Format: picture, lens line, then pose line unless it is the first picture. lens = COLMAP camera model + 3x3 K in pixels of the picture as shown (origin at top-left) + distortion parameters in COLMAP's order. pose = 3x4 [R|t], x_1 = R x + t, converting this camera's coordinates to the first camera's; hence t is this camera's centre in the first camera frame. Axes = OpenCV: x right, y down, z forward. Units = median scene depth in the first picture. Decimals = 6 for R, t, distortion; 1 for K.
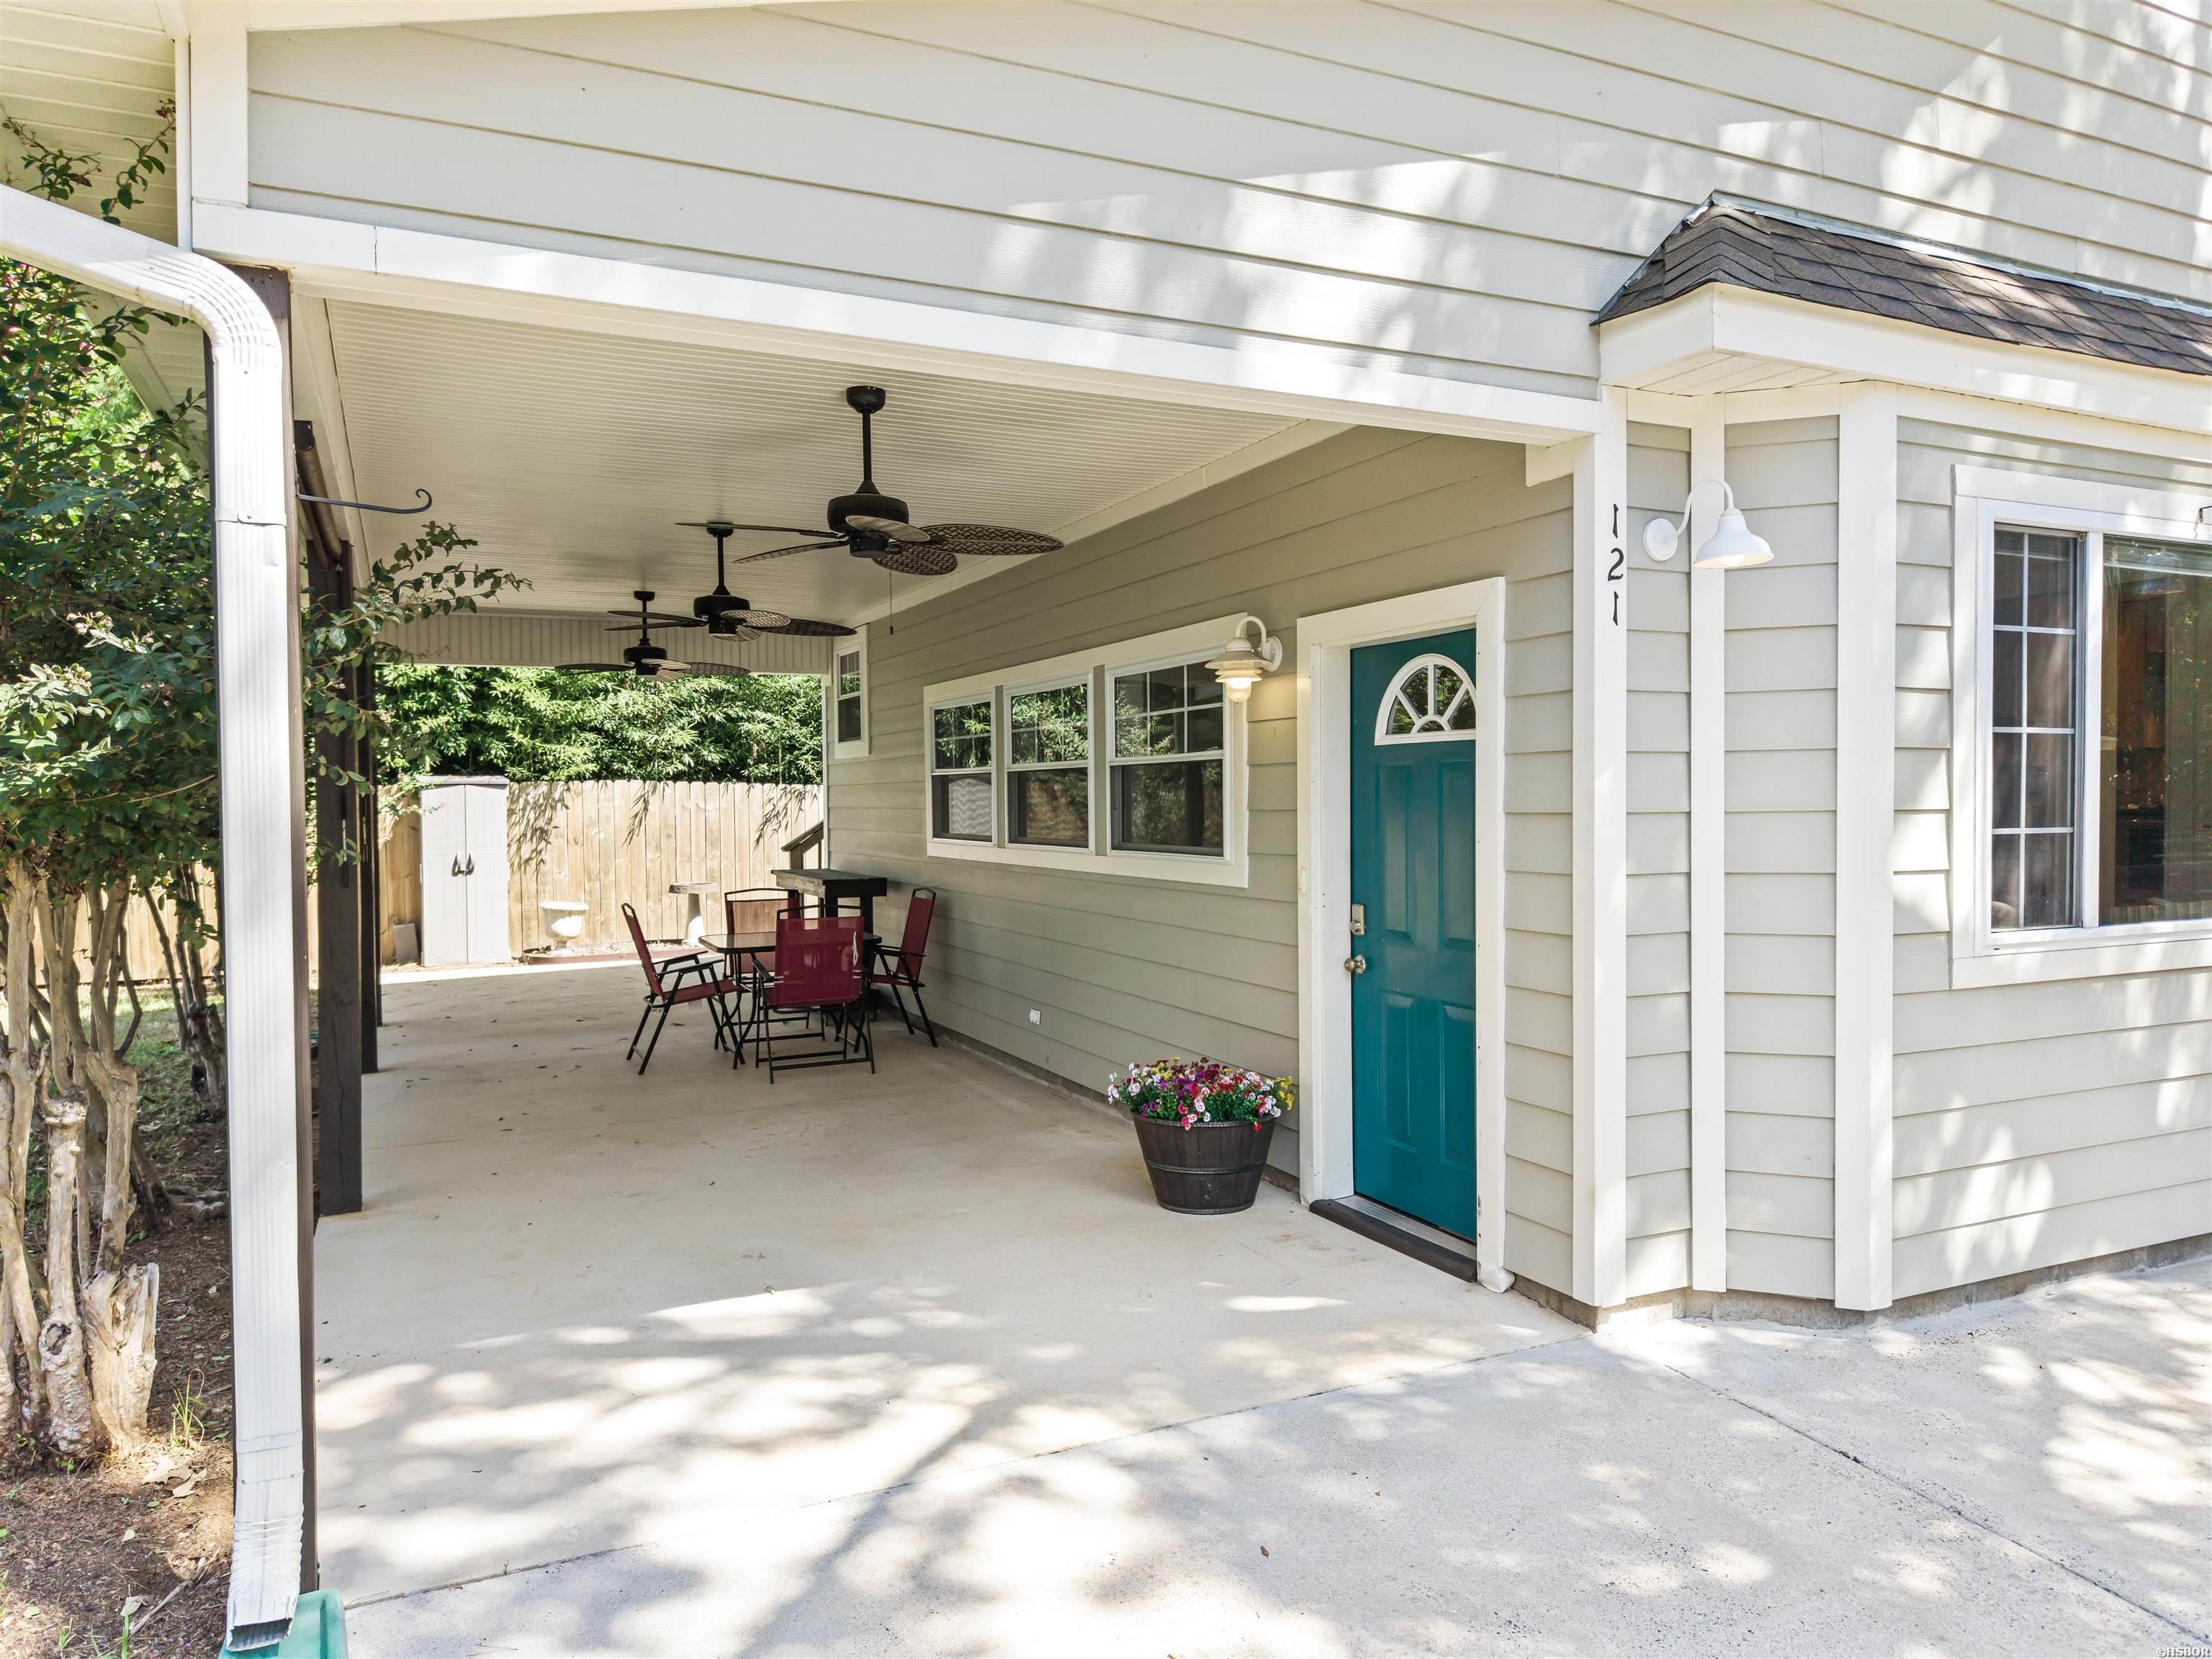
lens RADIAL K [[1486.4, 0, 1106.0], [0, 1486.4, 829.5], [0, 0, 1]] dist [0.076258, -0.050568]
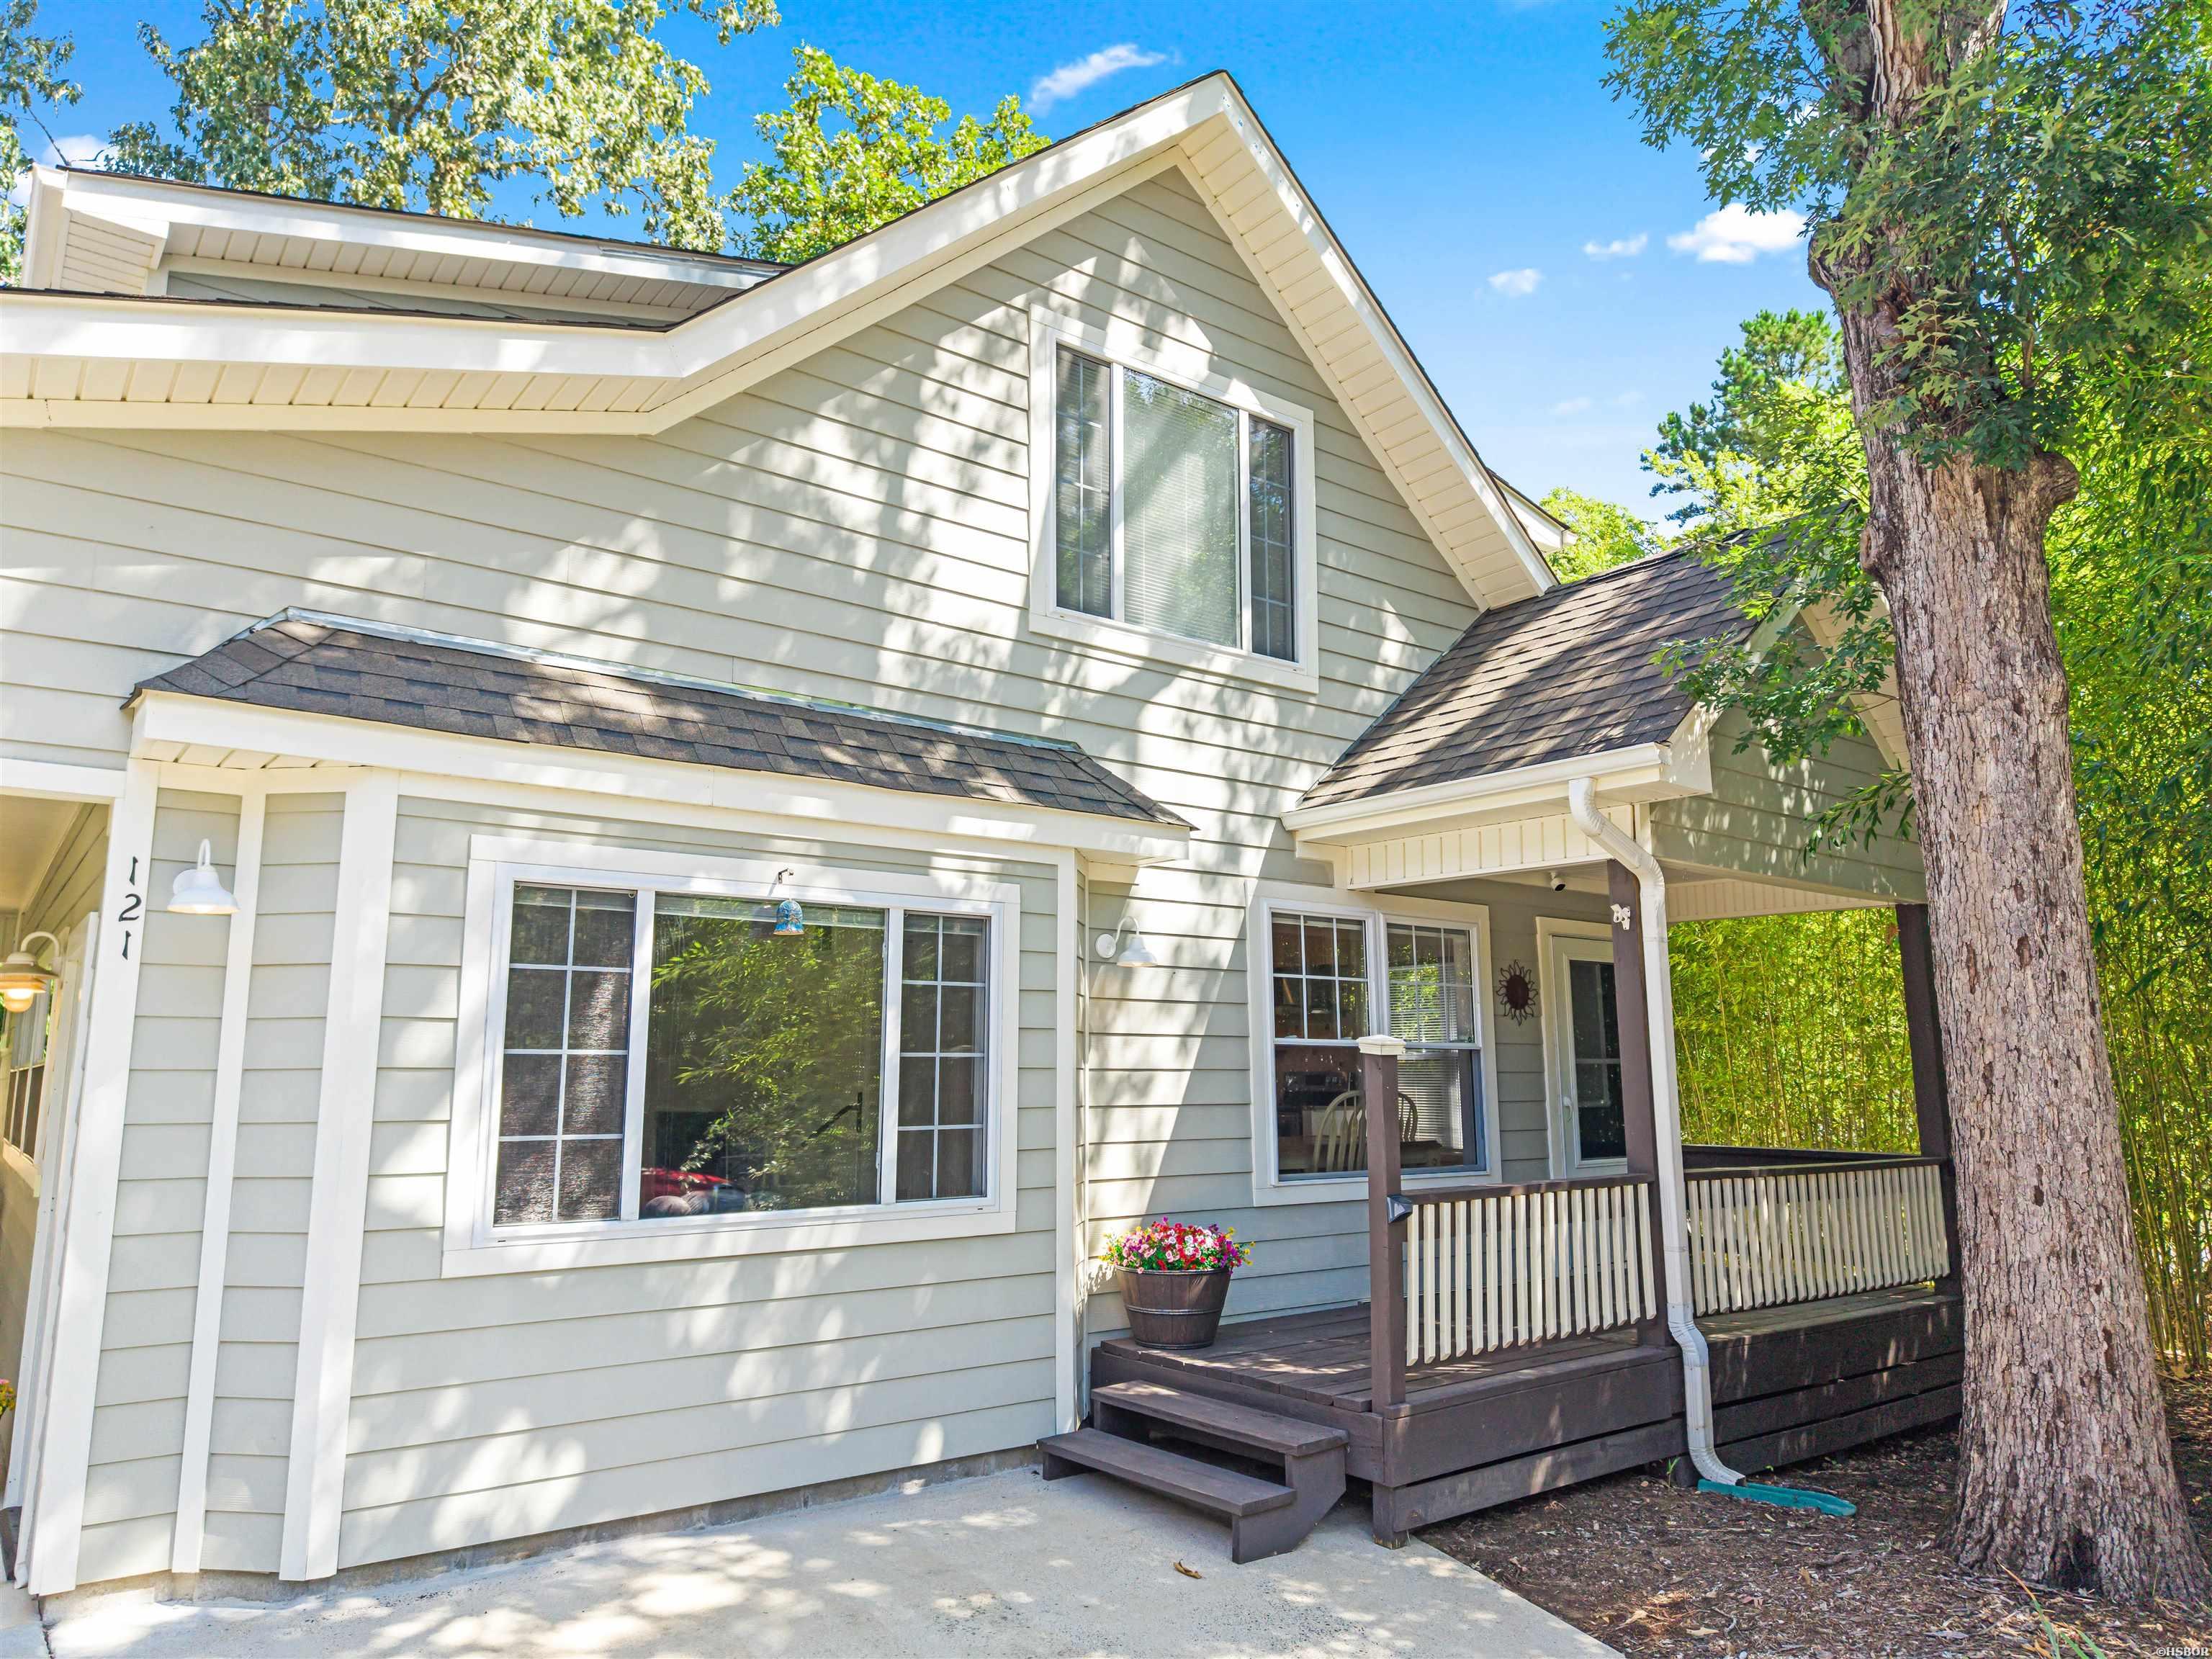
lens RADIAL K [[1479.7, 0, 1066.2], [0, 1479.7, 833.8], [0, 0, 1]] dist [0.033124, -0.019010]
pose [[0.981658, 0.038778, 0.186667, 0.785676], [-0.003471, 0.982569, -0.185864, -0.018347], [-0.190621, 0.181807, 0.964681, -0.253489]]
